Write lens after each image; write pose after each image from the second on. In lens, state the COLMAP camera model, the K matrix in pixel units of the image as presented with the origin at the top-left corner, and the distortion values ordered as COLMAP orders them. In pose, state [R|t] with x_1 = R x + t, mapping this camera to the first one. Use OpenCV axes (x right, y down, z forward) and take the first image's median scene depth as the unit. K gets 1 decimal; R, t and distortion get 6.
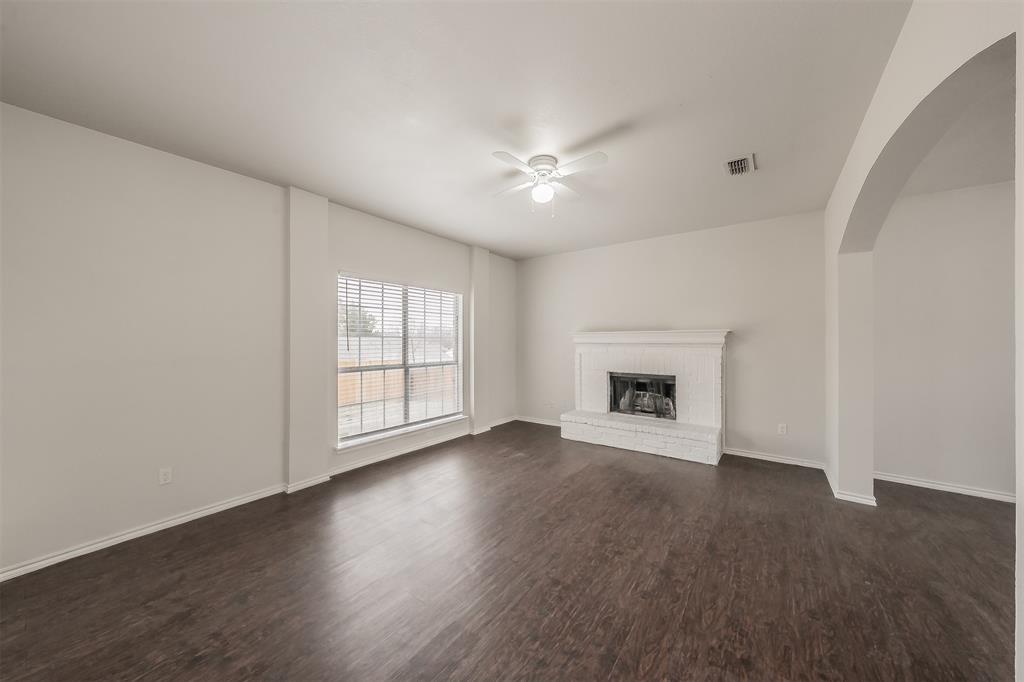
lens RADIAL K [[349.1, 0, 514.0], [0, 349.1, 340.6], [0, 0, 1]] dist [0.013481, 0.000184]
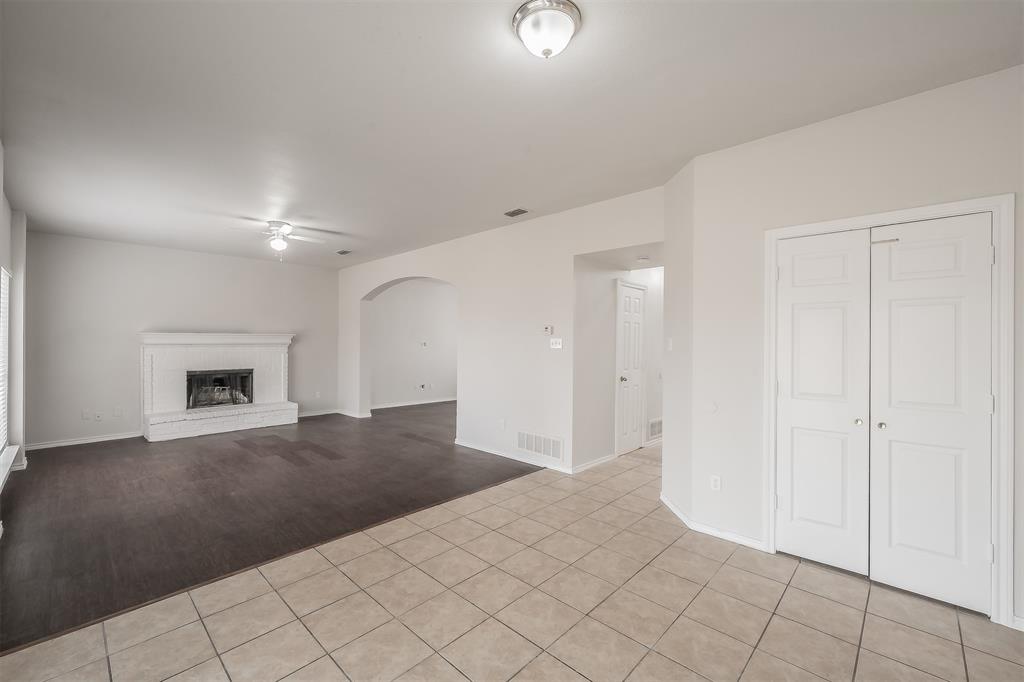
lens RADIAL K [[430.2, 0, 509.7], [0, 430.2, 341.5], [0, 0, 1]] dist [-0.002643, -0.000479]
pose [[0.118250, -0.000779, 0.992984, -0.934815], [-0.000194, 1.000000, 0.000808, -0.000543], [-0.992984, -0.000288, 0.118249, -0.114945]]
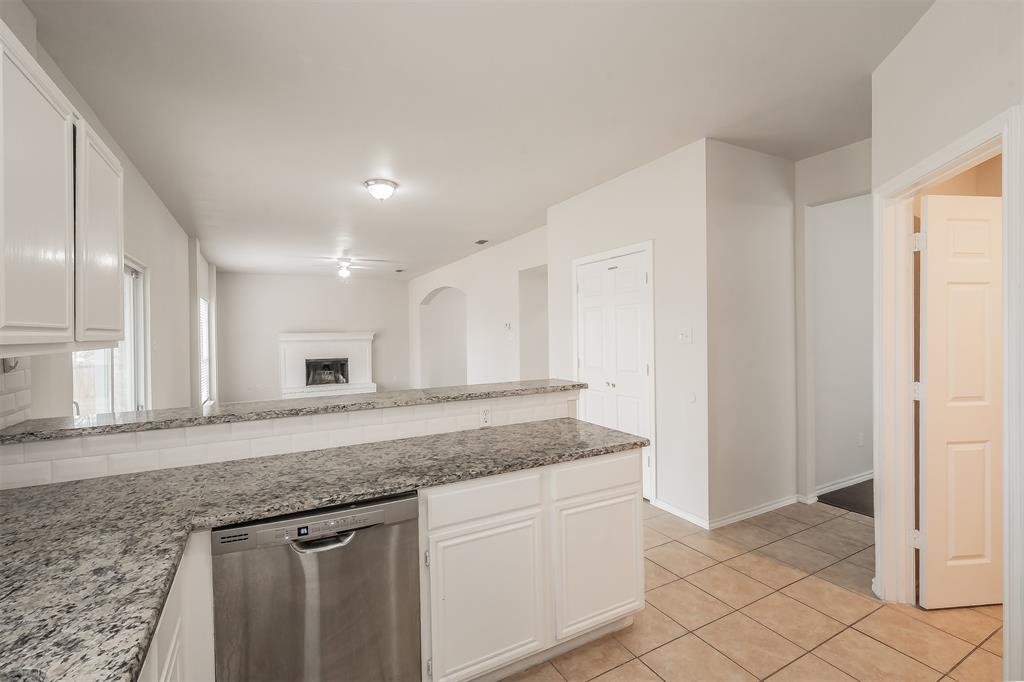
lens RADIAL K [[472.1, 0, 510.6], [0, 472.1, 338.1], [0, 0, 1]] dist [0.000333, -0.000528]
pose [[0.427489, -0.012571, 0.903933, -1.266148], [0.019149, 0.999805, 0.004849, 0.003854], [-0.903818, 0.015237, 0.427646, -0.721363]]
